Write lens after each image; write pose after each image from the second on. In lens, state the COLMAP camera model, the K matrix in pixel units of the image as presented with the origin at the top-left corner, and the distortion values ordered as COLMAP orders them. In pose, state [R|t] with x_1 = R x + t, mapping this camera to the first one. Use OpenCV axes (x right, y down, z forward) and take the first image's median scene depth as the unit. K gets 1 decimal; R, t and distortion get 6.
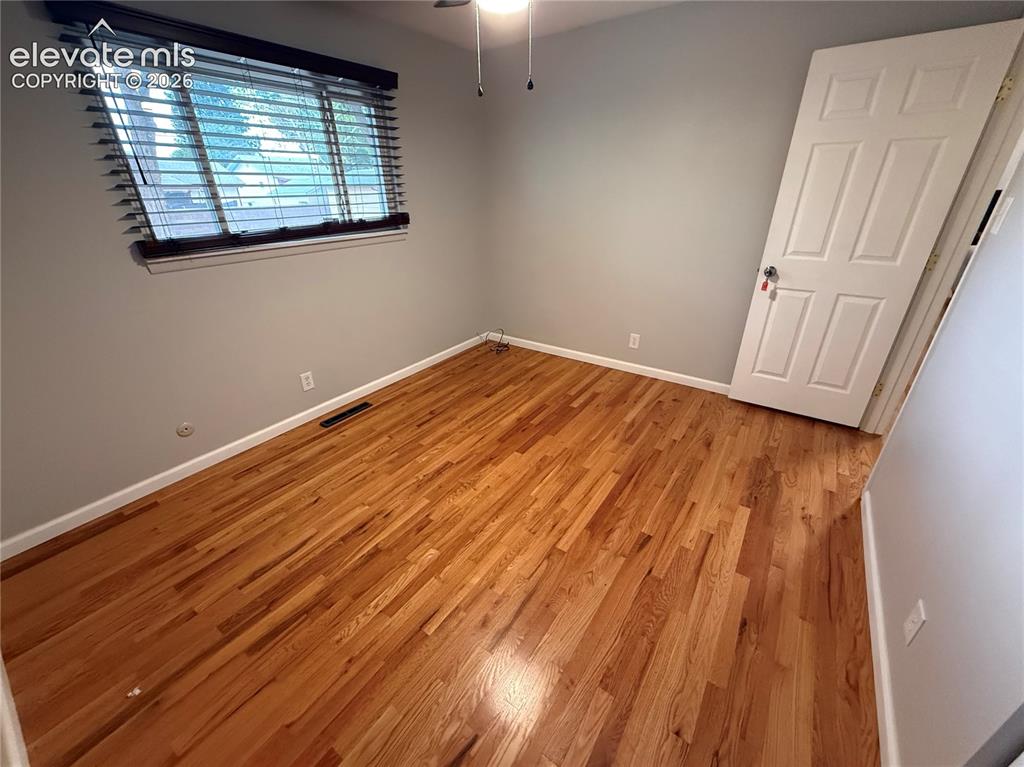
lens RADIAL K [[406.3, 0, 508.8], [0, 406.3, 383.6], [0, 0, 1]] dist [-0.002453, -0.000694]
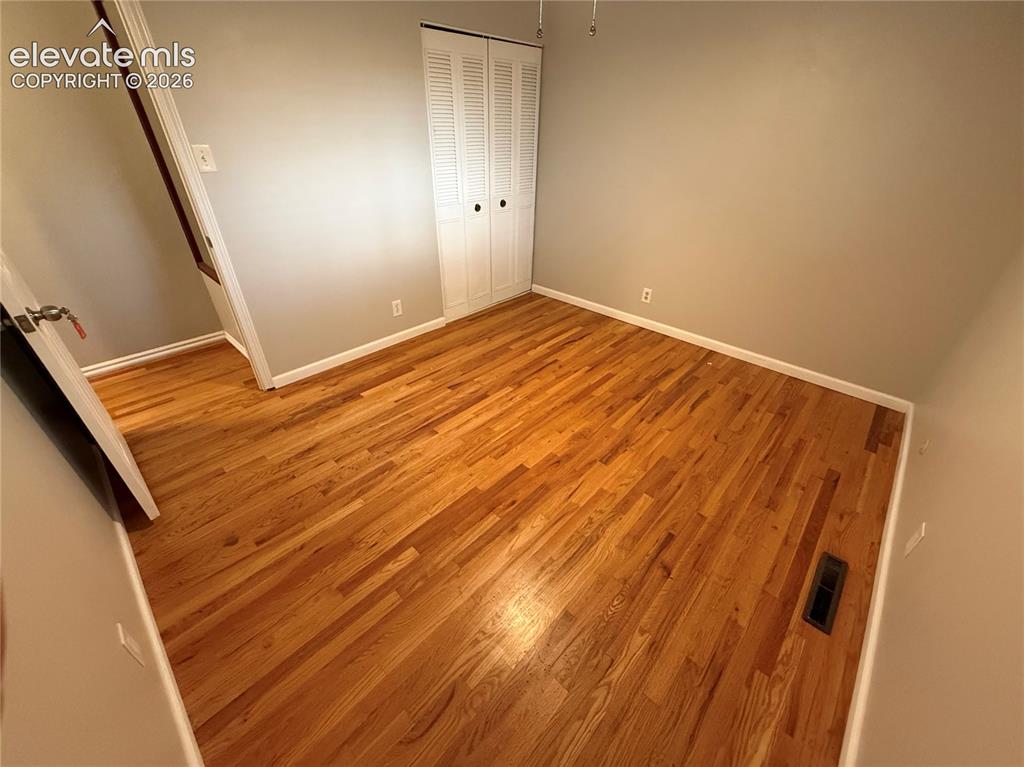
lens RADIAL K [[406.3, 0, 510.8], [0, 406.3, 383.3], [0, 0, 1]] dist [-0.002453, -0.000694]
pose [[-0.991673, -0.070571, 0.107723, -0.022627], [0.054498, 0.527918, 0.847545, -0.626341], [-0.116681, 0.846358, -0.519676, 1.248912]]
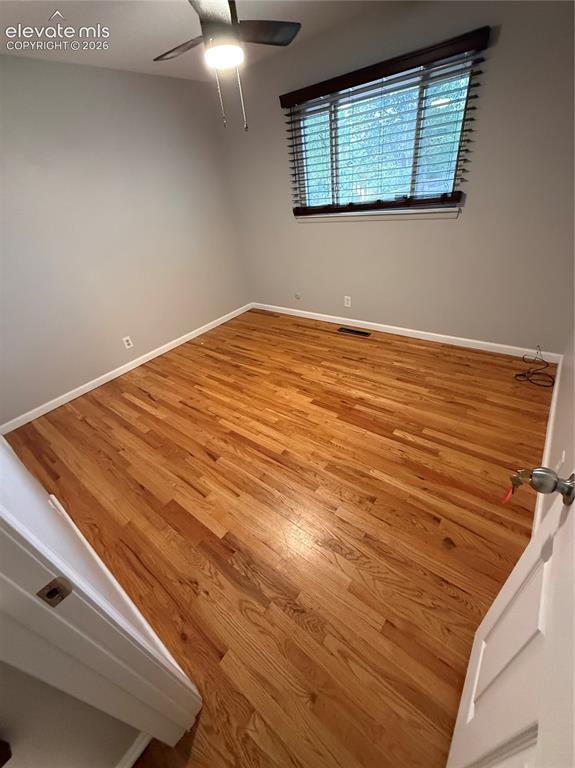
lens RADIAL K [[304.8, 0, 289.2], [0, 304.8, 384.0], [0, 0, 1]] dist [-0.002453, -0.000694]
pose [[-0.038884, 0.577122, -0.815731, 0.785171], [-0.328592, 0.763563, 0.555877, -0.392477], [0.943671, 0.289658, 0.159947, 0.721245]]
